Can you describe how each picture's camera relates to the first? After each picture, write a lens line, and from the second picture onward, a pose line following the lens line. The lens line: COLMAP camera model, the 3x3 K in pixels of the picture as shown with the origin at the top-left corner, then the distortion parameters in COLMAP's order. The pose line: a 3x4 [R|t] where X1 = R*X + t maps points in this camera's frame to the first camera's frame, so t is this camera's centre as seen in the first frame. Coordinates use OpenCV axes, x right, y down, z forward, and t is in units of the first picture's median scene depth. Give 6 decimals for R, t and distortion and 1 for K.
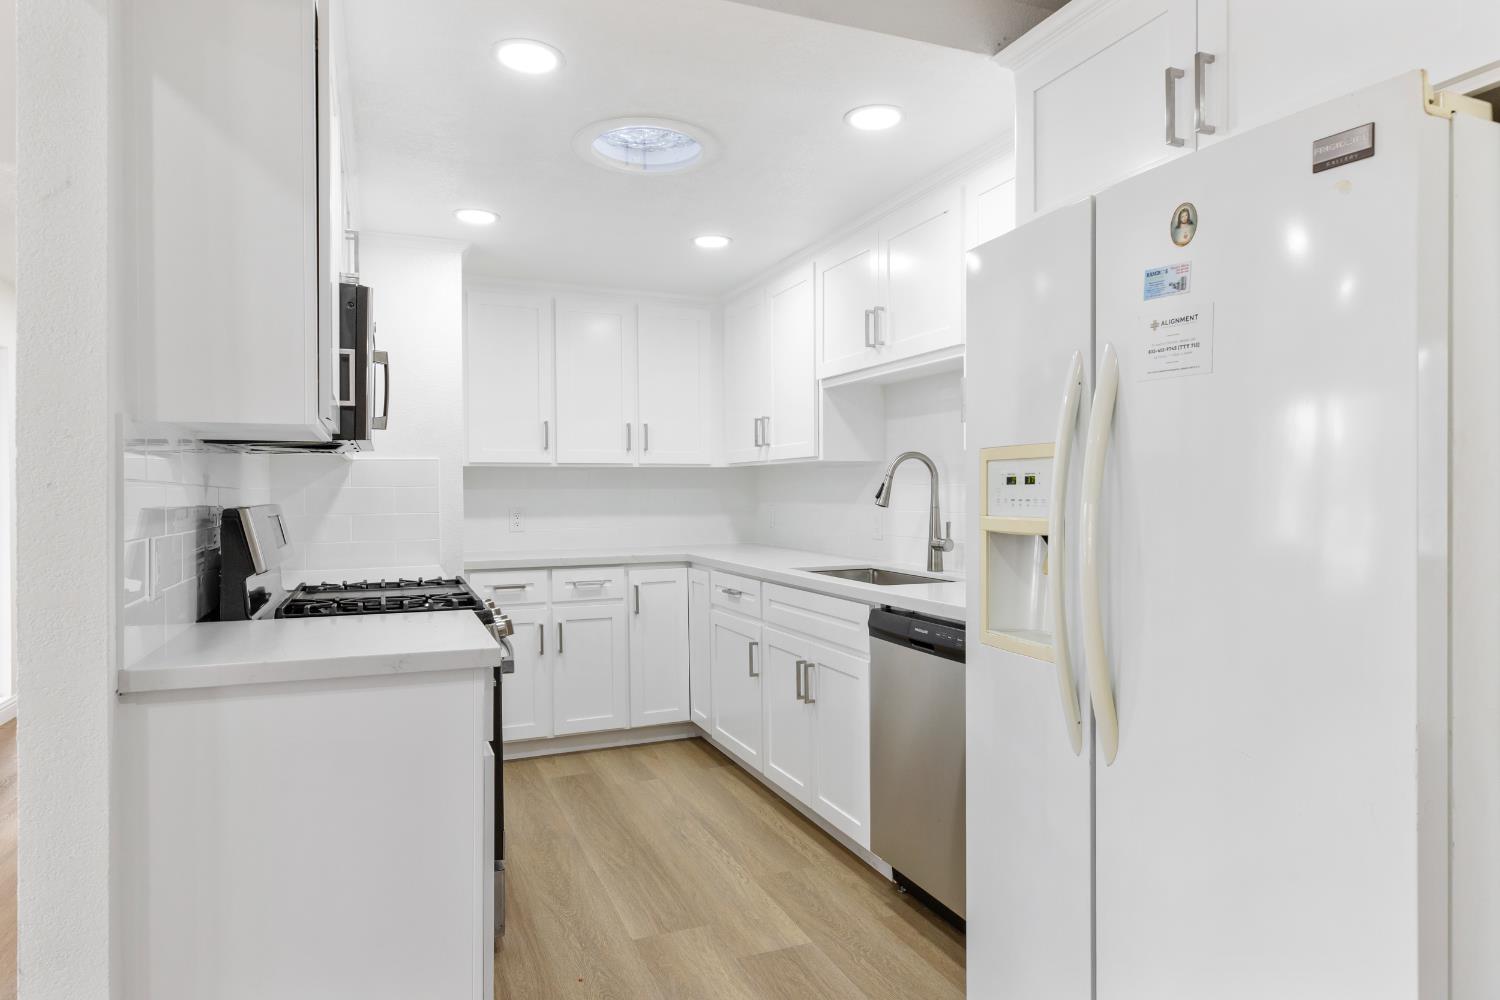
lens RADIAL K [[894.6, 0, 749.6], [0, 894.6, 496.3], [0, 0, 1]] dist [-0.000457, -0.000099]
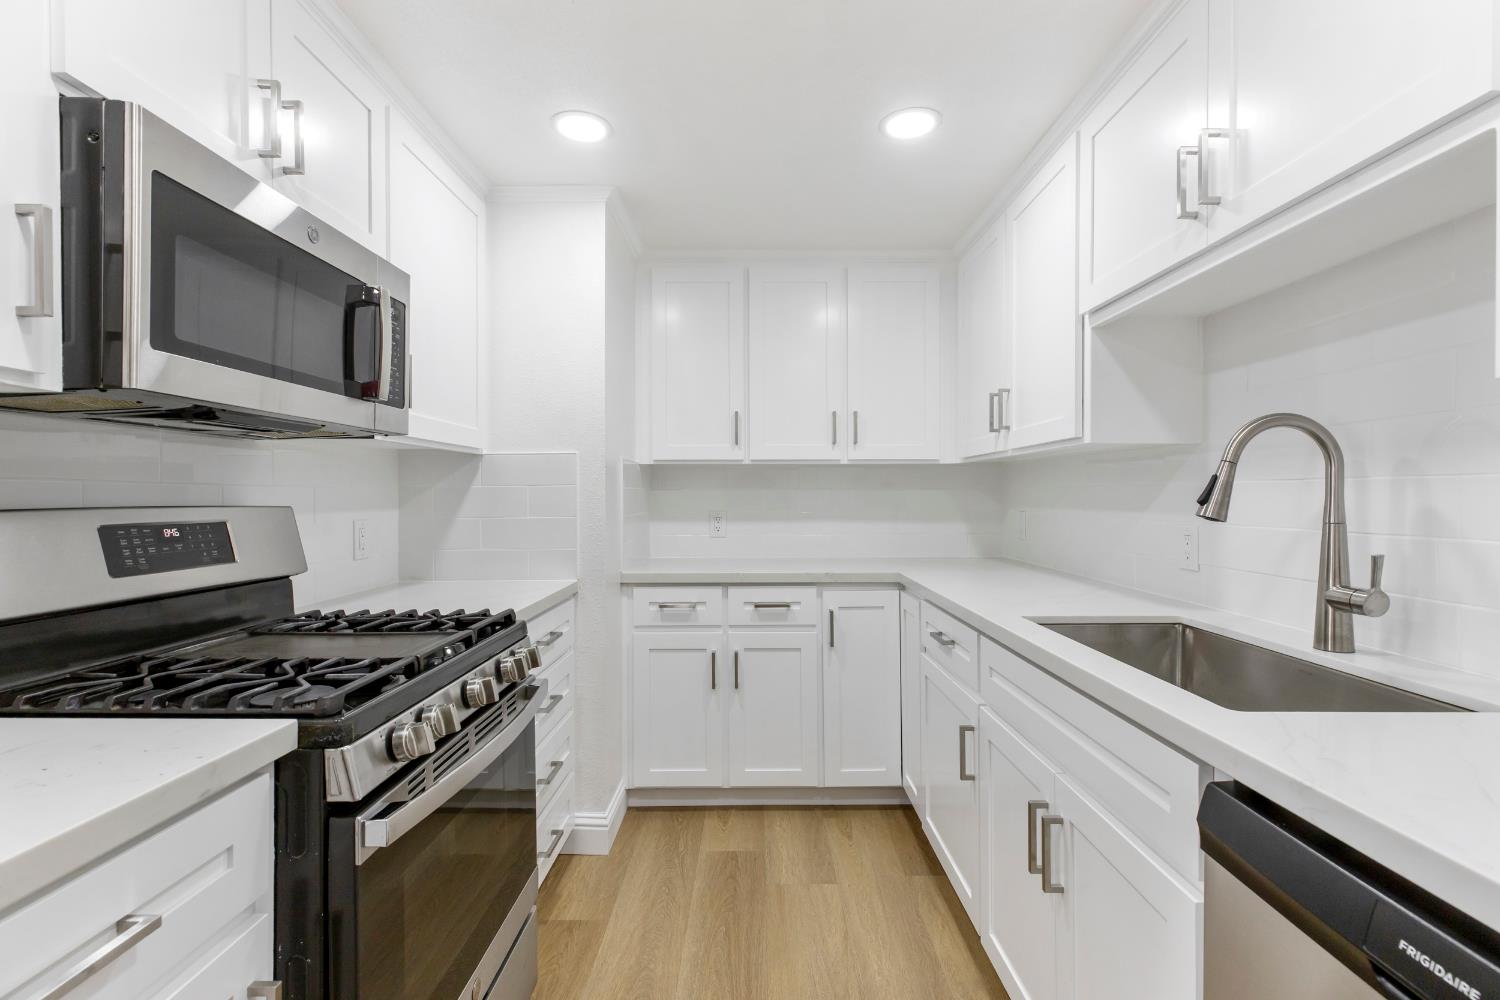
lens RADIAL K [[692.8, 0, 750.3], [0, 692.8, 502.7], [0, 0, 1]] dist [0.004858, 0.000901]
pose [[0.924816, 0.007248, -0.380345, 0.044685], [-0.005523, 0.999969, 0.005625, 0.000270], [0.380374, -0.003101, 0.924828, 0.438157]]
